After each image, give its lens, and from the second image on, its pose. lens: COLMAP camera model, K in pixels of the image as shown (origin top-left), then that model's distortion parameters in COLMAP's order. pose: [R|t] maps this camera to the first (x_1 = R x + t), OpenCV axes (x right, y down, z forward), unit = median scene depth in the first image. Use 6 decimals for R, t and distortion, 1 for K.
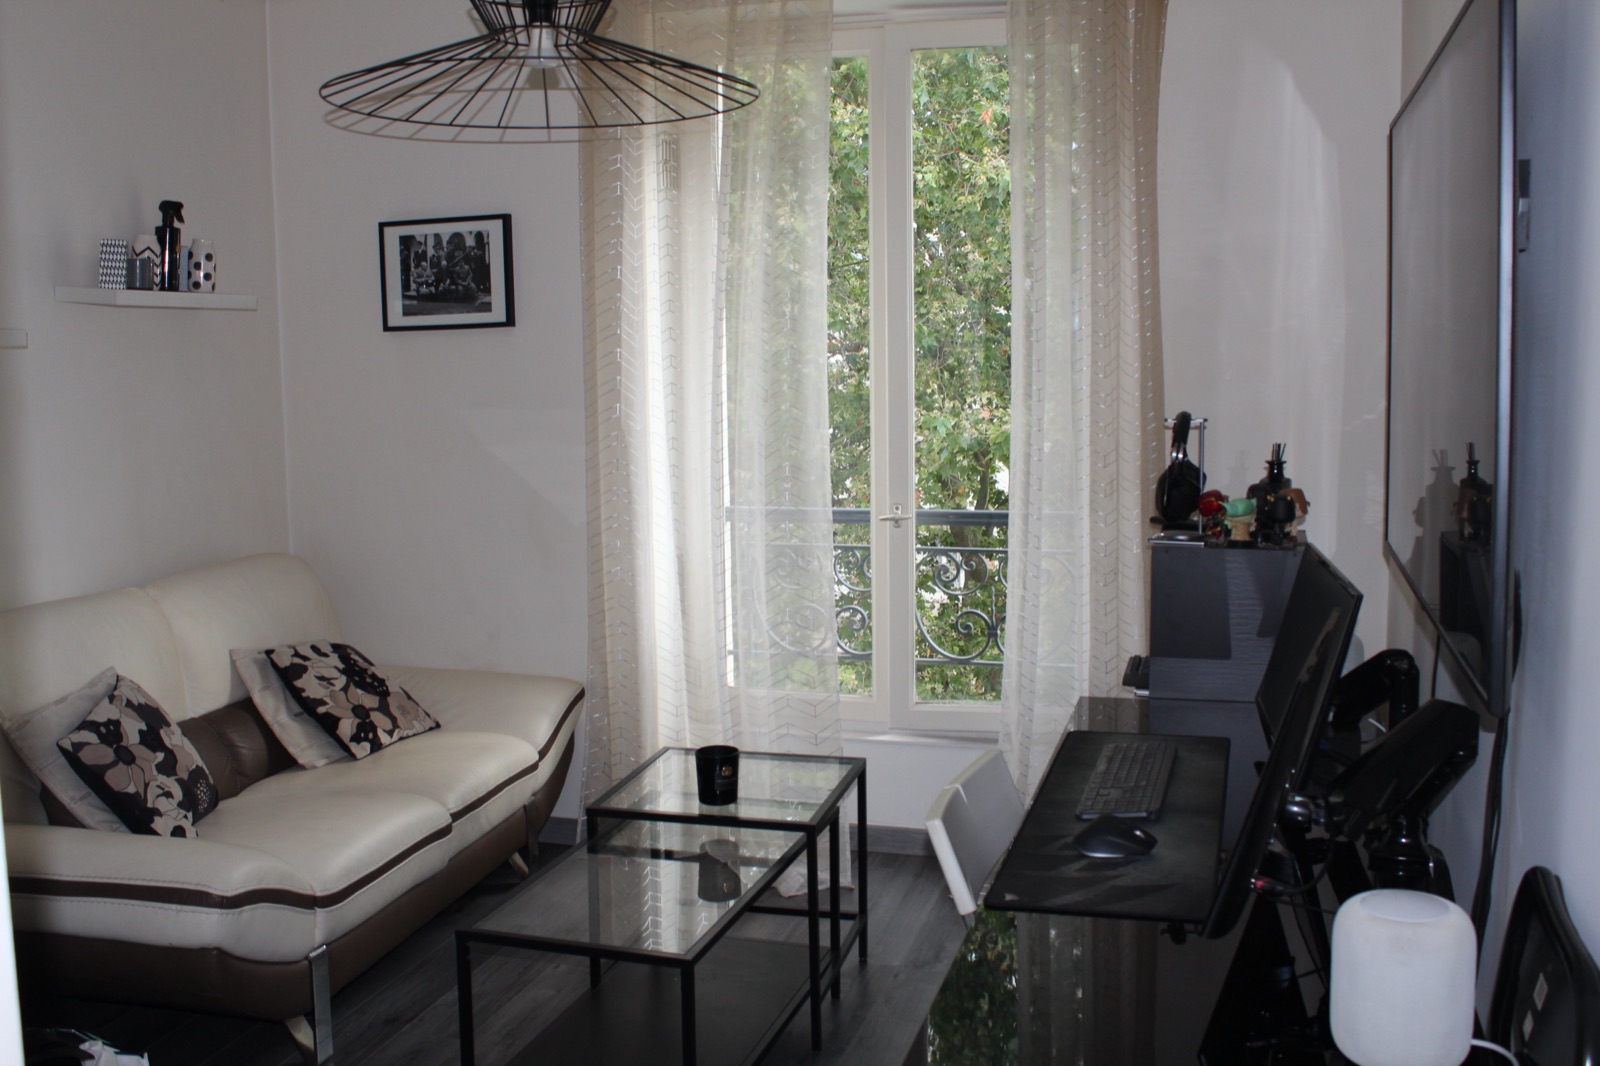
lens RADIAL K [[1610.4, 0, 798.7], [0, 1610.4, 530.6], [0, 0, 1]] dist [-0.015432, -0.275188]
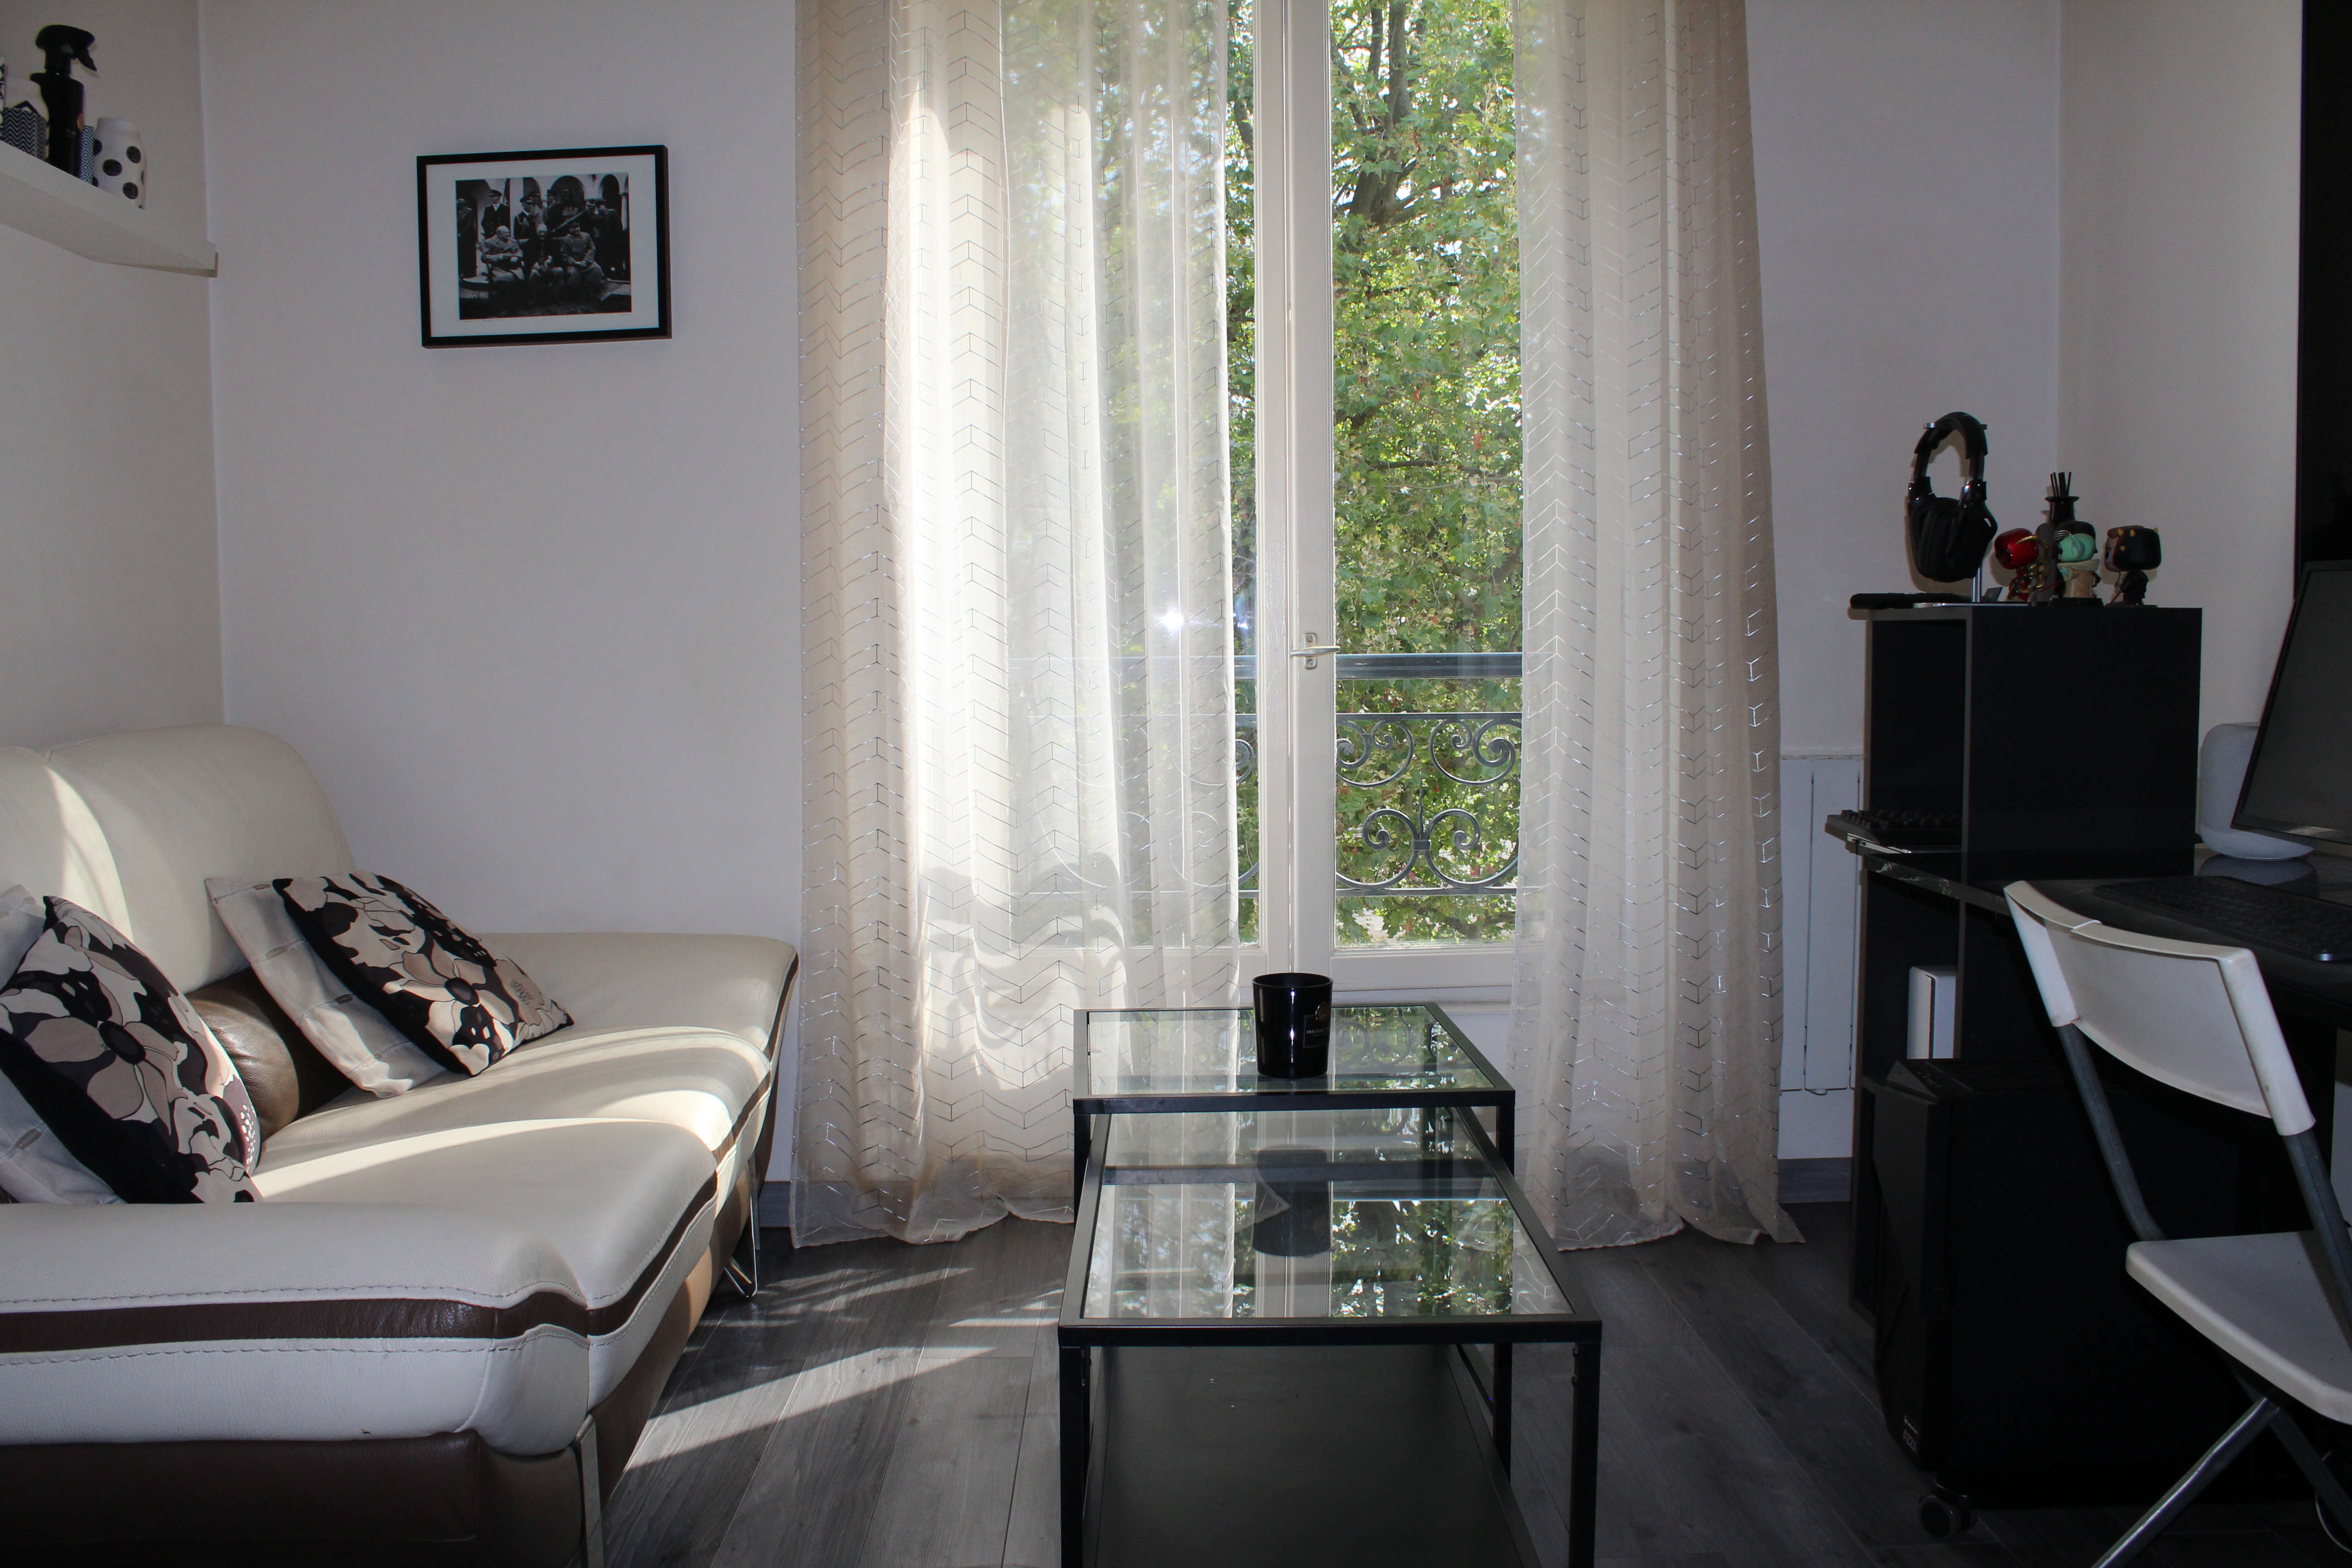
lens RADIAL K [[1978.7, 0, 1170.7], [0, 1978.7, 791.4], [0, 0, 1]] dist [-0.155793, 0.155081]
pose [[0.949297, -0.016095, 0.313967, -0.249603], [0.032940, 0.998284, -0.048422, 0.085389], [-0.312649, 0.056309, 0.948198, 0.306385]]
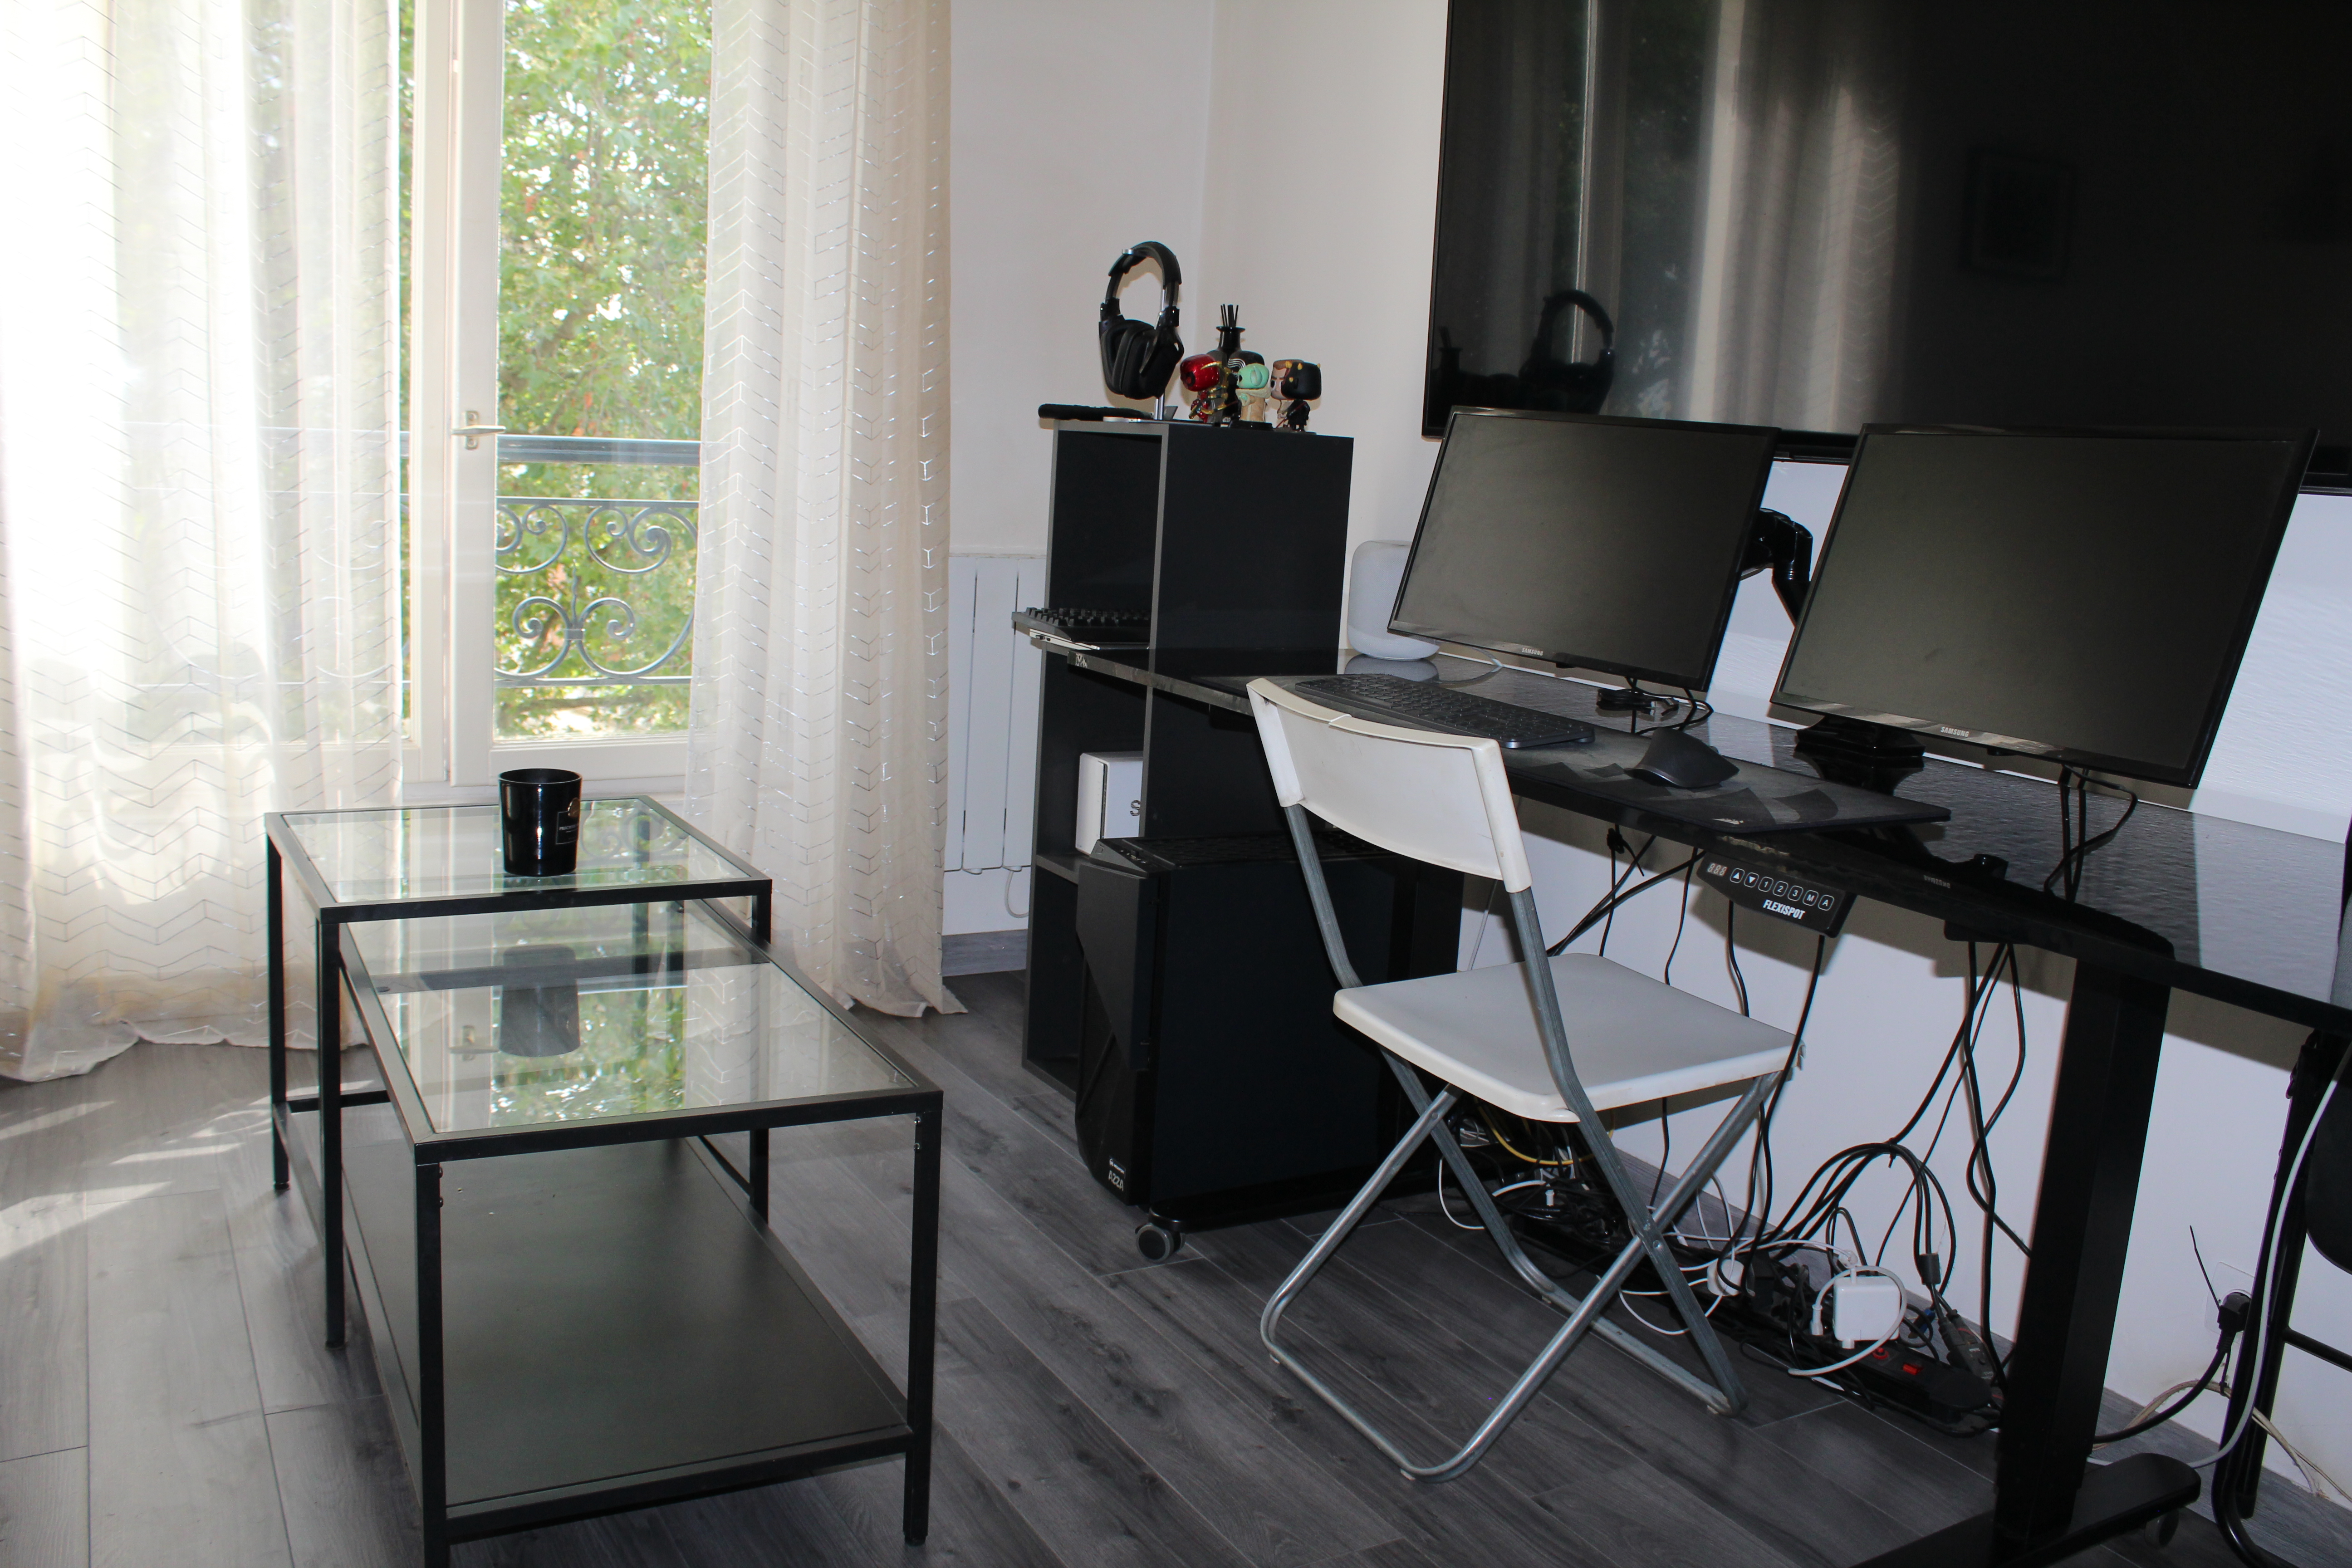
lens RADIAL K [[1978.7, 0, 1170.7], [0, 1978.7, 791.4], [0, 0, 1]] dist [-0.155793, 0.155081]
pose [[0.683539, -0.072818, 0.726273, -0.314313], [0.025979, 0.996808, 0.075492, 0.080855], [-0.729452, -0.032734, 0.683249, 0.334683]]
